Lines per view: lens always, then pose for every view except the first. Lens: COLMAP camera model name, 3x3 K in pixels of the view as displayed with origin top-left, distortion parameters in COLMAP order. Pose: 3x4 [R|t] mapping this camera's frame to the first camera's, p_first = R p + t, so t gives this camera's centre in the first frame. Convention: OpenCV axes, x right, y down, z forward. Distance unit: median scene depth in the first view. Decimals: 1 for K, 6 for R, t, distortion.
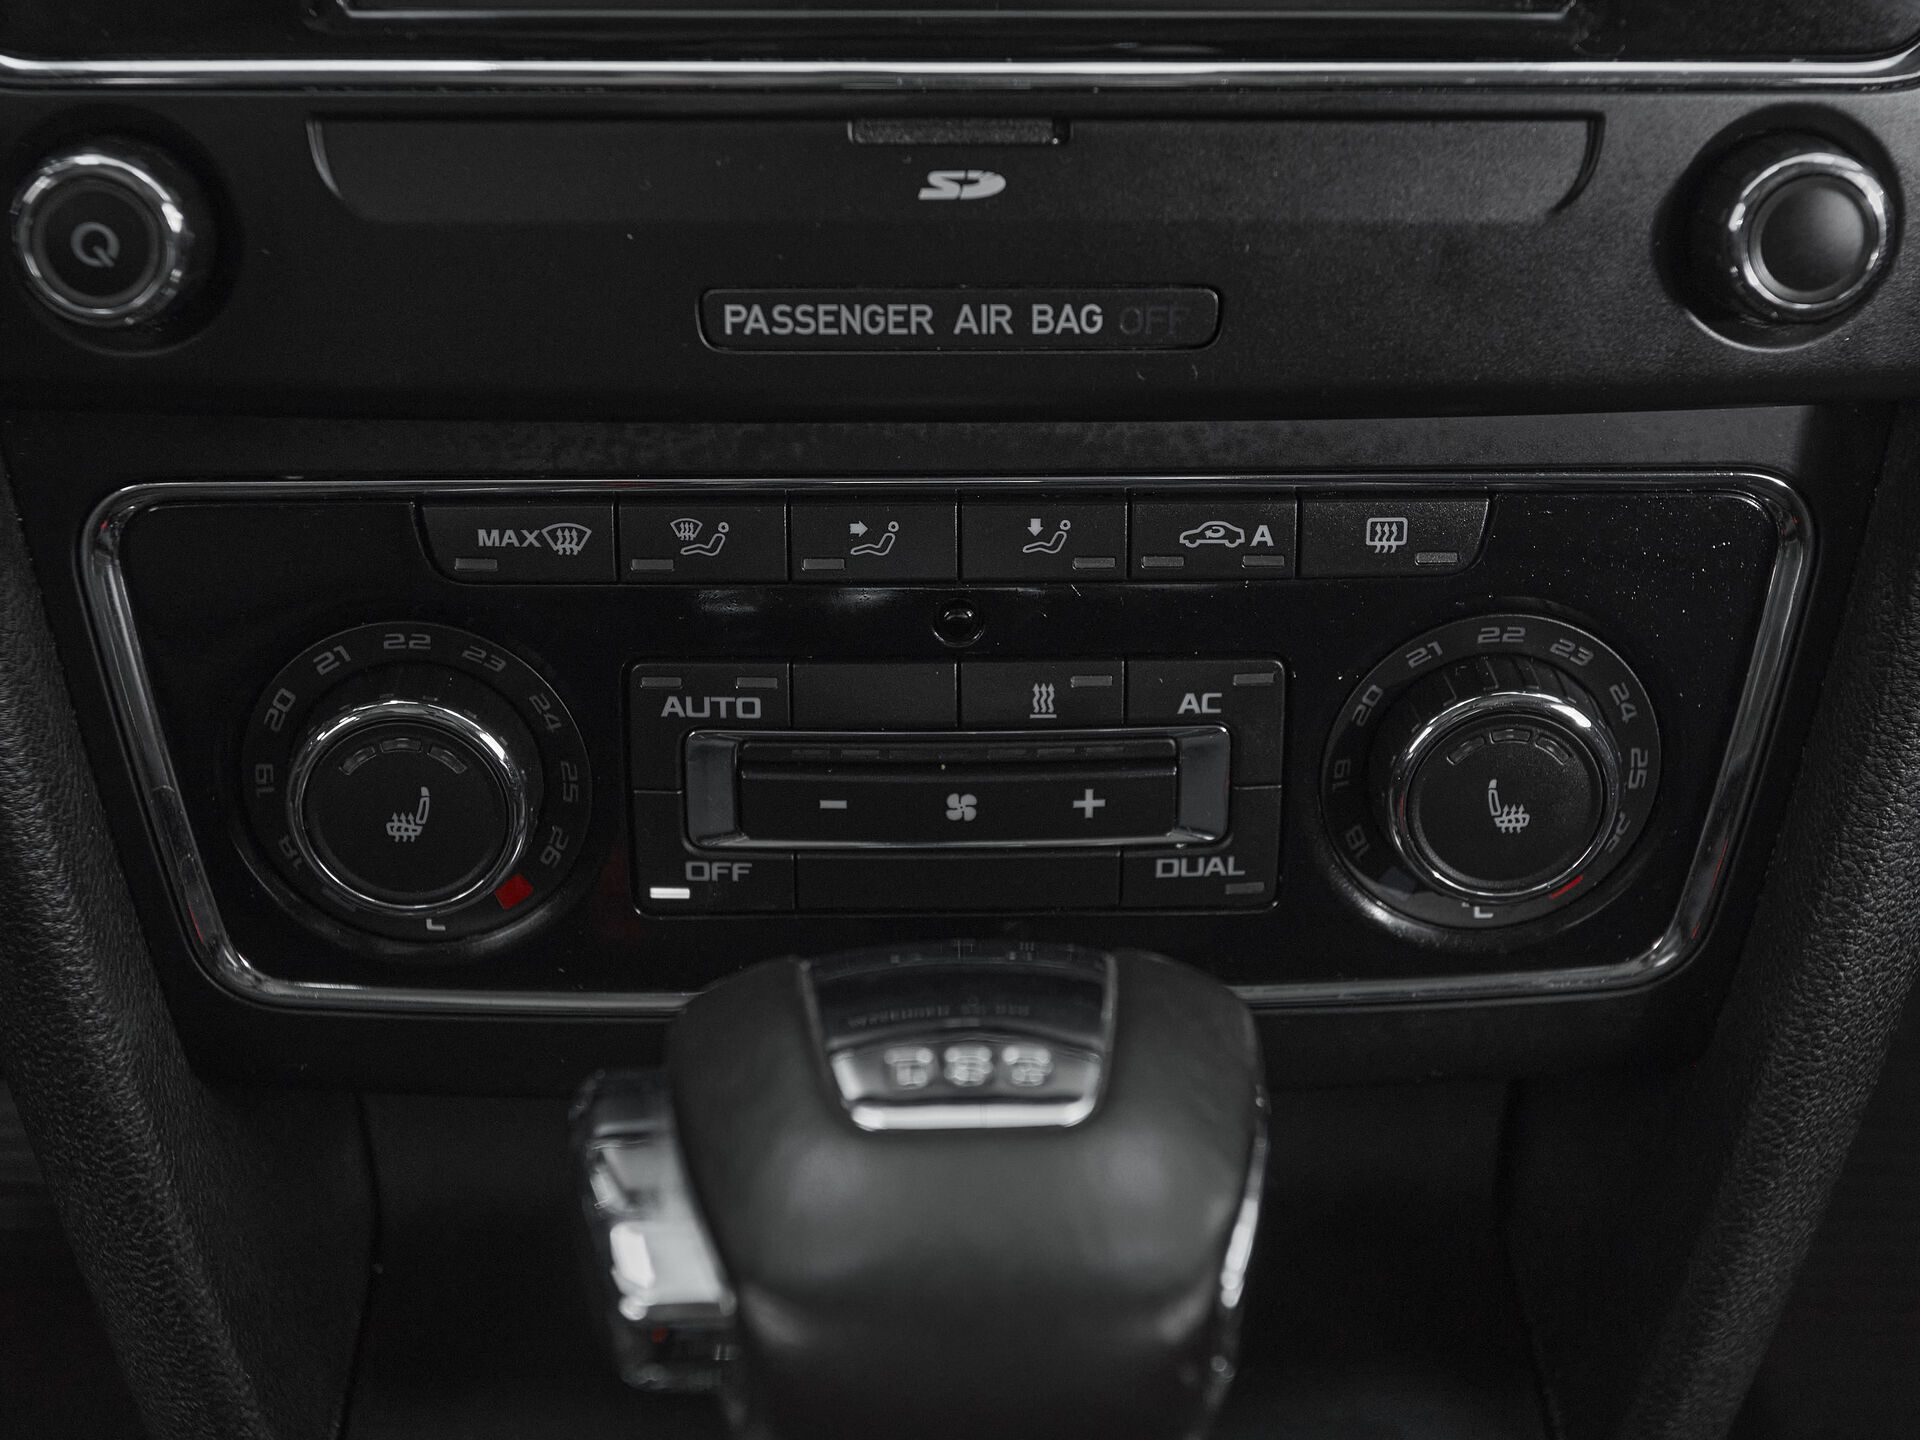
lens RADIAL K [[2777.0, 0, 991.5], [0, 2777.0, 622.8], [0, 0, 1]] dist [0.012859, 0.000000]
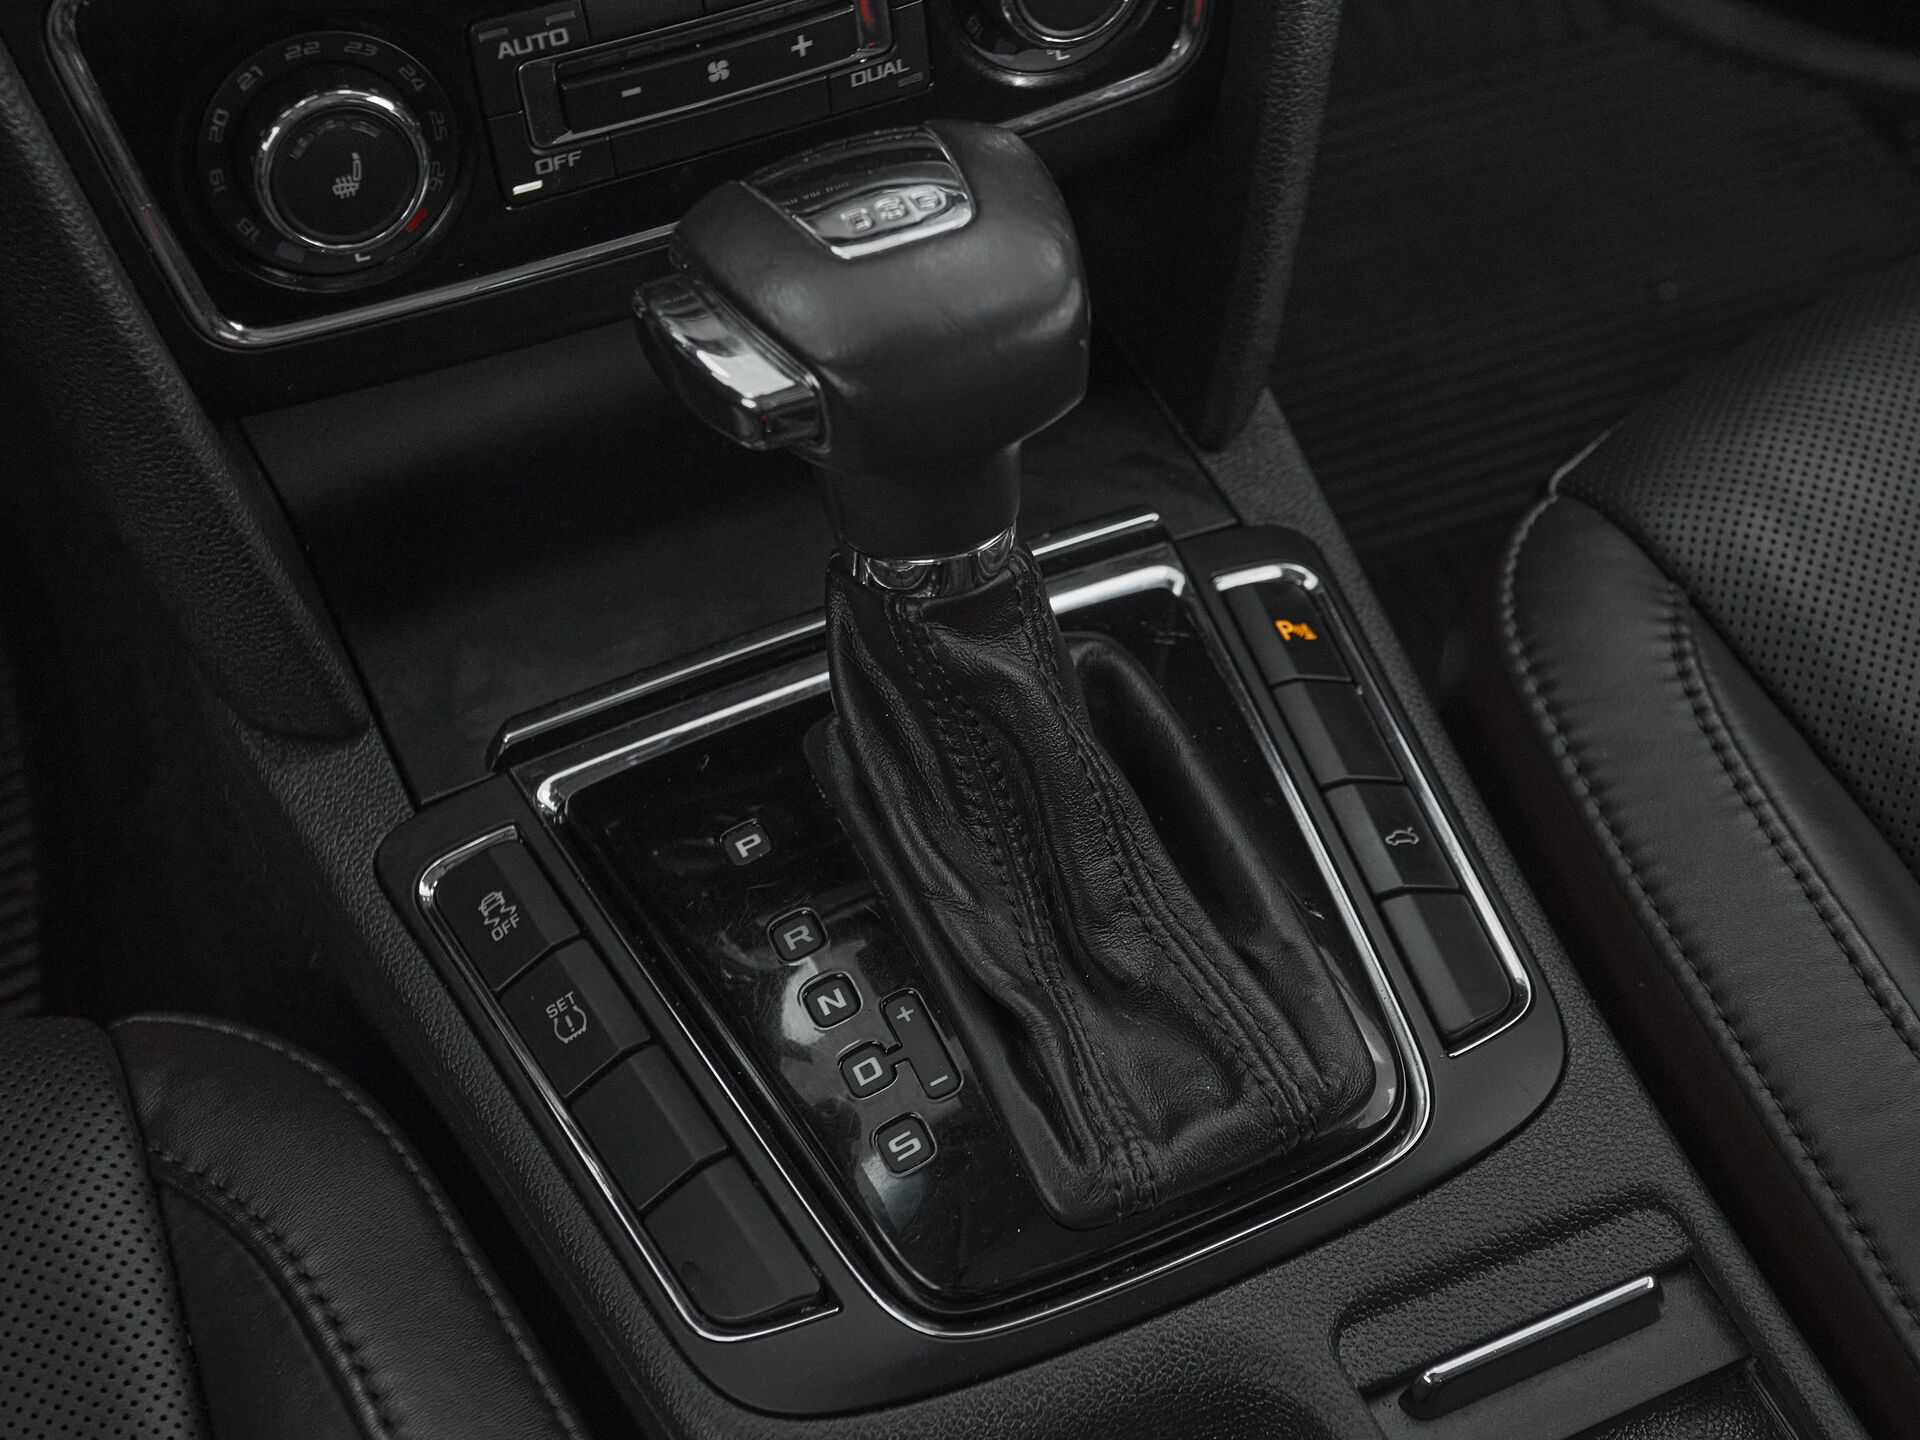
lens RADIAL K [[2986.4, 0, 1019.9], [0, 2986.4, 778.0], [0, 0, 1]] dist [0.036520, 0.000000]
pose [[0.918675, -0.310433, 0.244269, -0.355596], [0.224733, 0.919295, 0.323096, -0.060339], [-0.324855, -0.241925, 0.914298, -0.524408]]
